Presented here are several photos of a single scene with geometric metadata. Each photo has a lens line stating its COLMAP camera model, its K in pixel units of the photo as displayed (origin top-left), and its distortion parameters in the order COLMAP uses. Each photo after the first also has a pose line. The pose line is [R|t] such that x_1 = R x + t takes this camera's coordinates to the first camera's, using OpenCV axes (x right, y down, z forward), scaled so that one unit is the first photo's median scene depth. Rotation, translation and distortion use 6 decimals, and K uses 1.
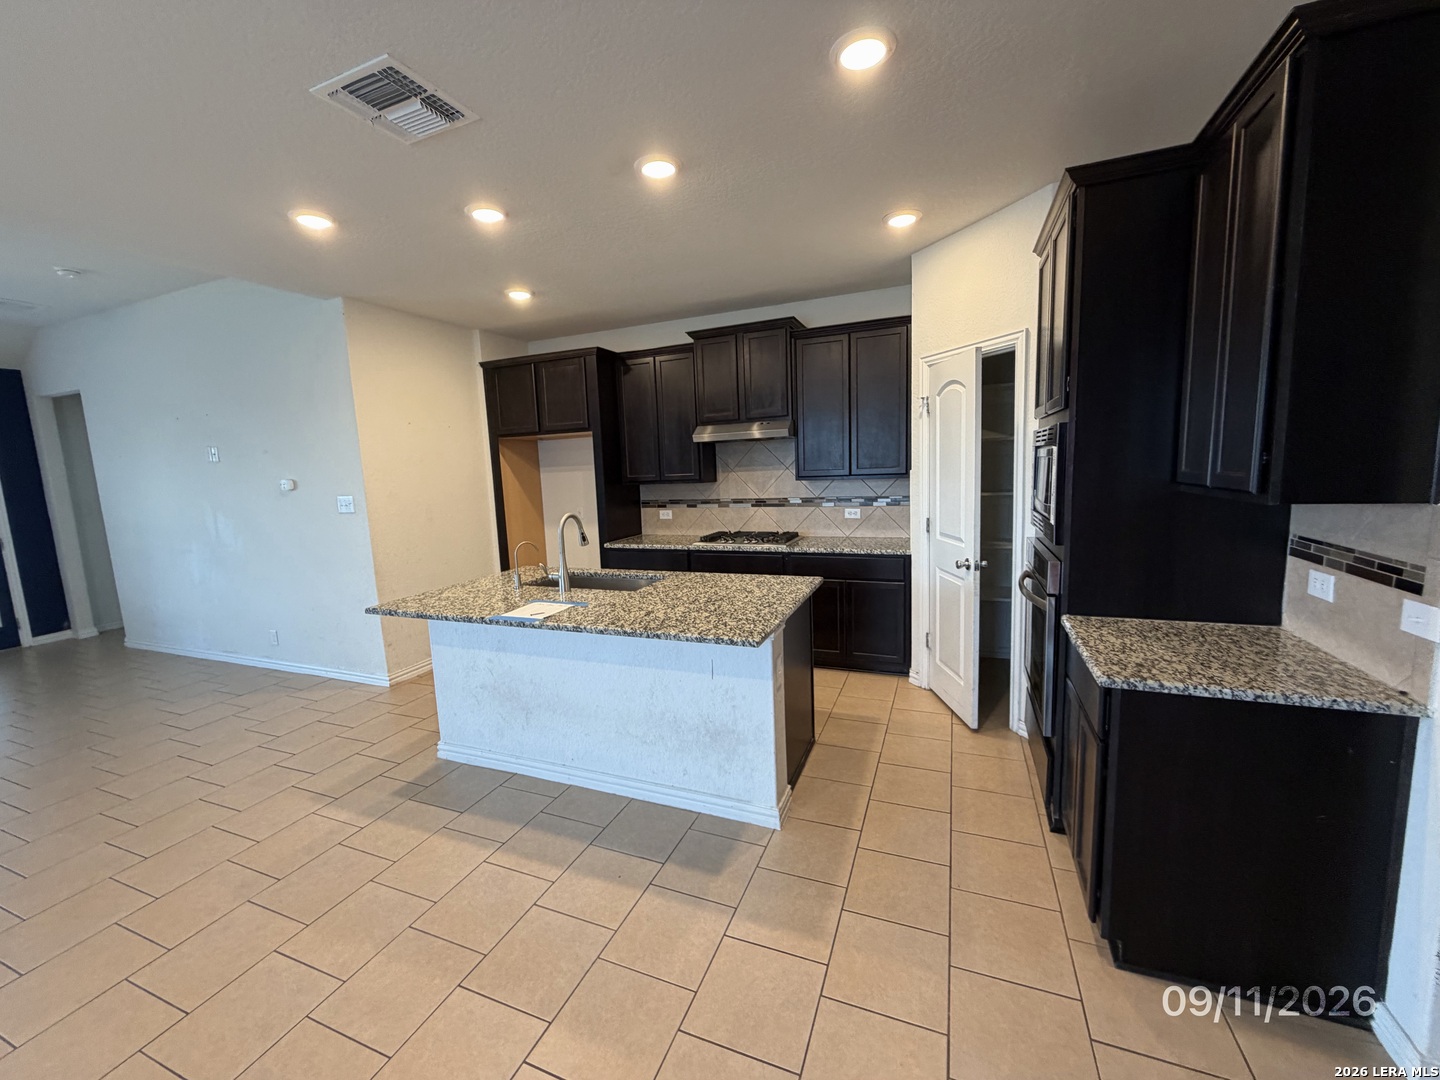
lens RADIAL K [[572.6, 0, 720.1], [0, 572.6, 540.3], [0, 0, 1]] dist [0.000988, 0.000248]
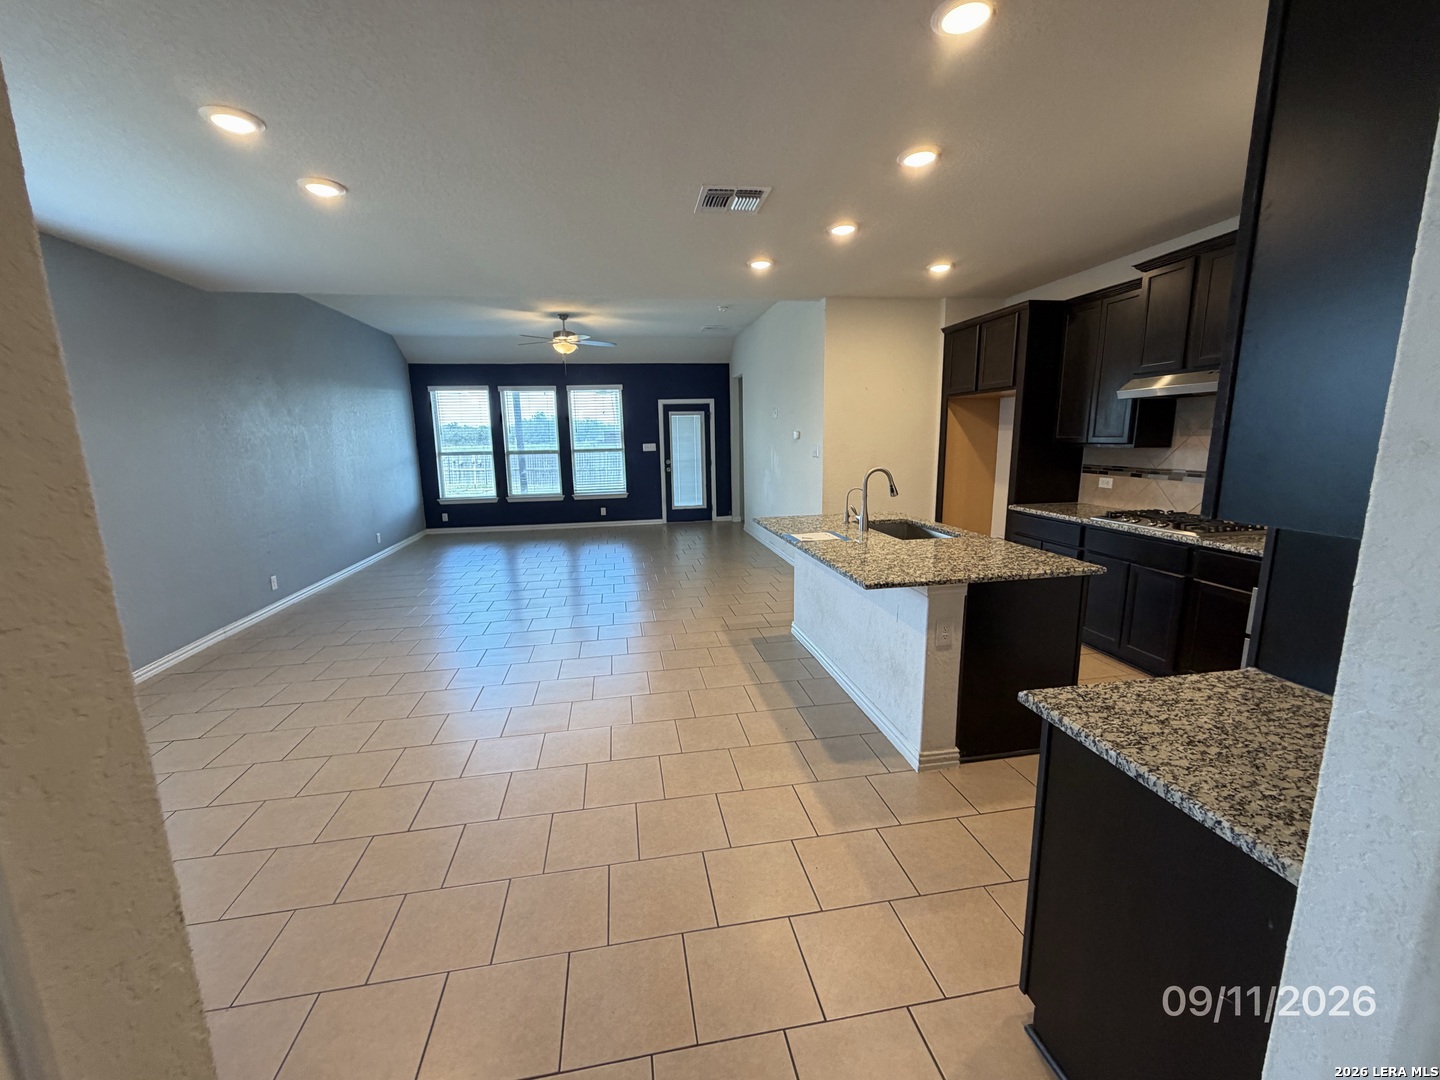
lens RADIAL K [[572.6, 0, 713.6], [0, 572.6, 539.0], [0, 0, 1]] dist [0.000988, 0.000248]
pose [[0.527288, 0.181944, -0.829978, 0.652992], [-0.113755, 0.983128, 0.143248, -0.036579], [0.842038, 0.018882, 0.539088, 0.075687]]
